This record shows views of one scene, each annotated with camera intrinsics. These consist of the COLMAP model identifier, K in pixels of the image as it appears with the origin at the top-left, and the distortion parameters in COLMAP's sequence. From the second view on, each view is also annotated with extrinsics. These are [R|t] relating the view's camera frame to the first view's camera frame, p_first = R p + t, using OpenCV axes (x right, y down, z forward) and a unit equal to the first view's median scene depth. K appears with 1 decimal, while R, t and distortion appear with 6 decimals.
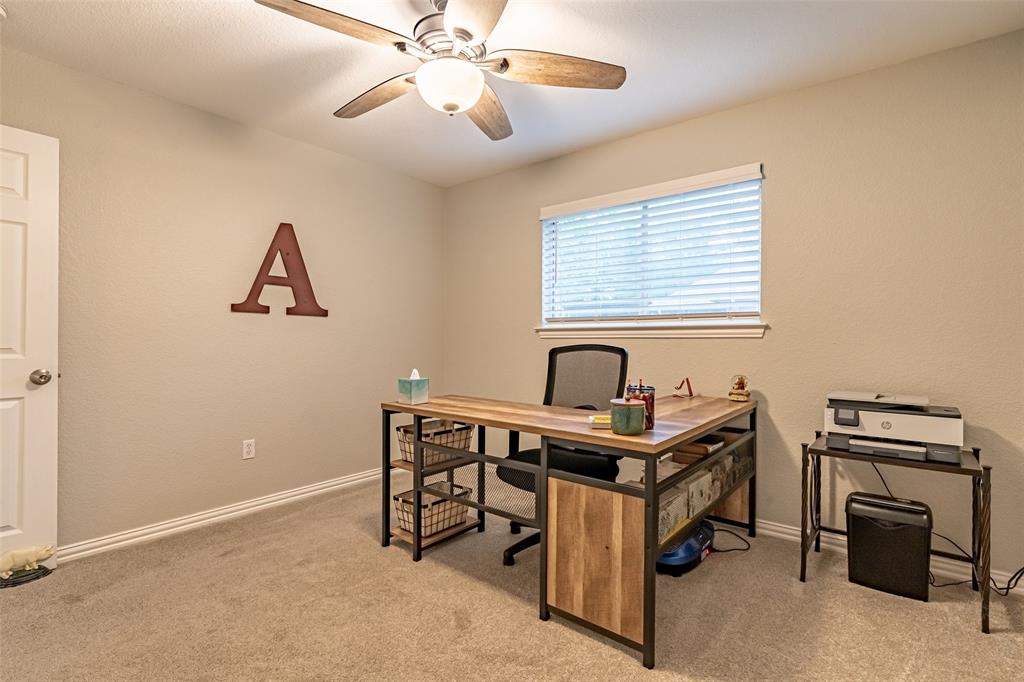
lens RADIAL K [[489.6, 0, 511.3], [0, 489.6, 337.9], [0, 0, 1]] dist [0.005553, 0.000384]
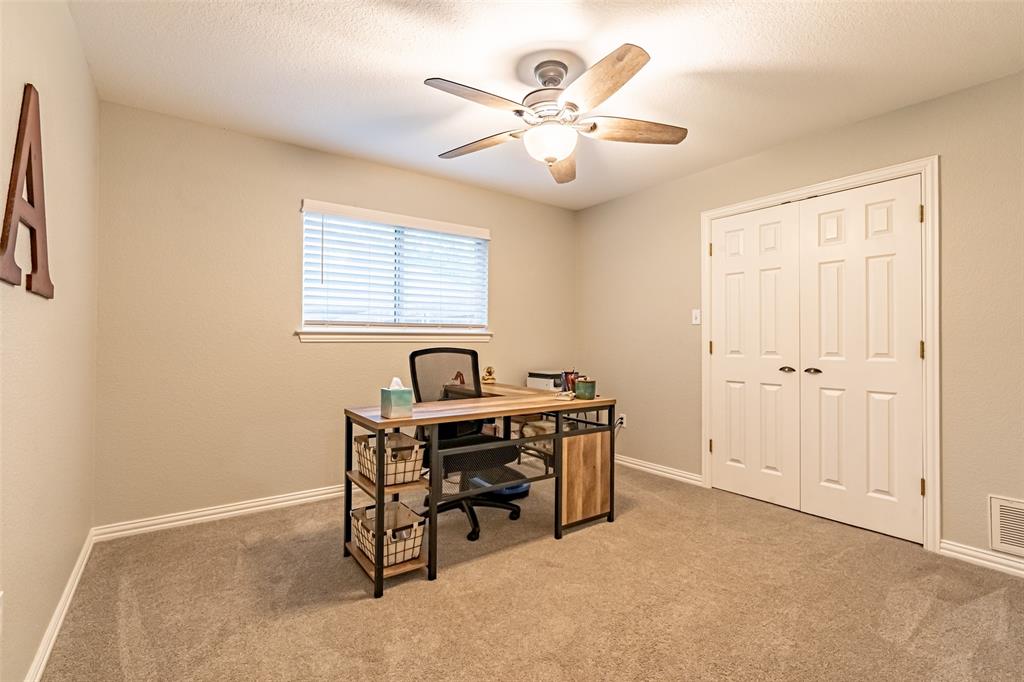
lens RADIAL K [[463.5, 0, 511.2], [0, 463.5, 341.5], [0, 0, 1]] dist [-0.009131, 0.003186]
pose [[0.252176, 0.002172, 0.967679, -0.939275], [0.001079, 0.999996, -0.002525, 0.002139], [-0.967681, 0.001681, 0.252172, 0.585414]]
